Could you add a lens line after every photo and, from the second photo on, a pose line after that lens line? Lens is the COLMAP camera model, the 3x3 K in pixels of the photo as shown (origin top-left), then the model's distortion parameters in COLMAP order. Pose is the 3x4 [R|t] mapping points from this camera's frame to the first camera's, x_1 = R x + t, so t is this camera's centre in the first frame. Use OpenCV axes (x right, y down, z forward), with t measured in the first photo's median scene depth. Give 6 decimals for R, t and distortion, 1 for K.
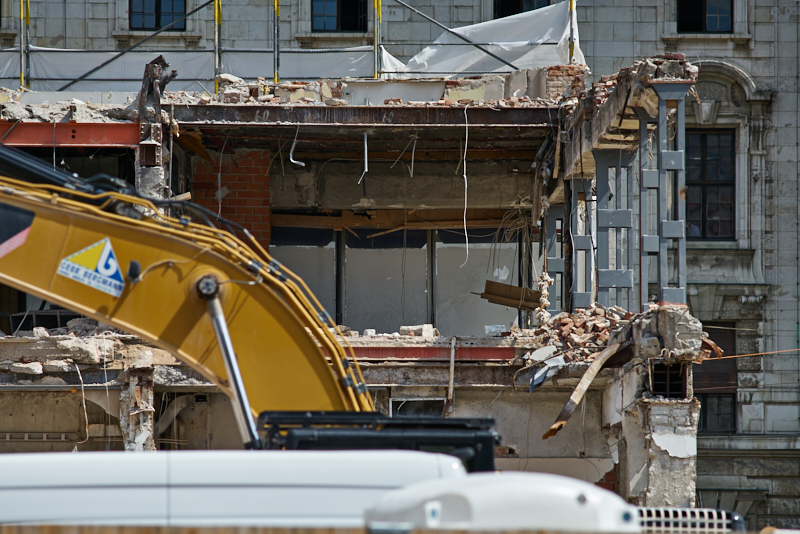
lens RADIAL K [[4355.3, 0, 406.0], [0, 4355.3, 267.8], [0, 0, 1]] dist [0.917546, 0.000000]
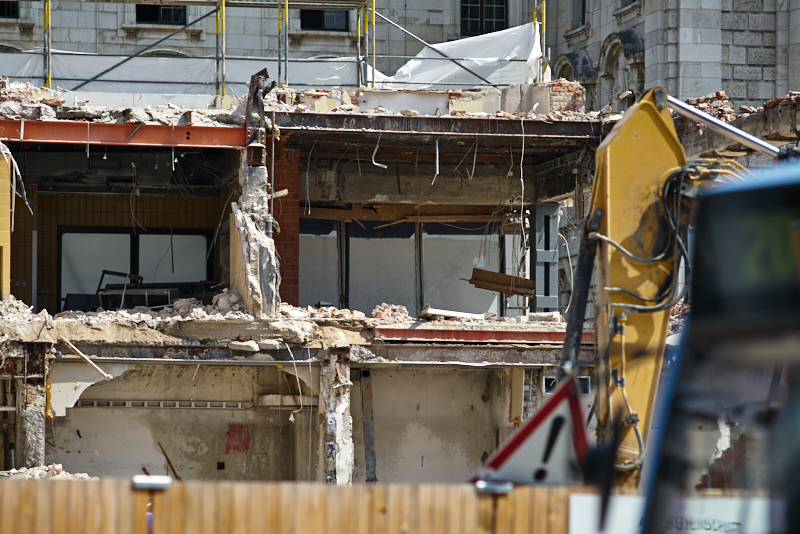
lens RADIAL K [[4355.3, 0, 405.7], [0, 4355.3, 254.0], [0, 0, 1]] dist [0.917546, 0.000000]
pose [[0.965966, 0.015508, 0.258203, -0.310906], [-0.017971, 0.999813, 0.007181, -0.009203], [-0.258044, -0.011577, 0.966064, -0.100241]]
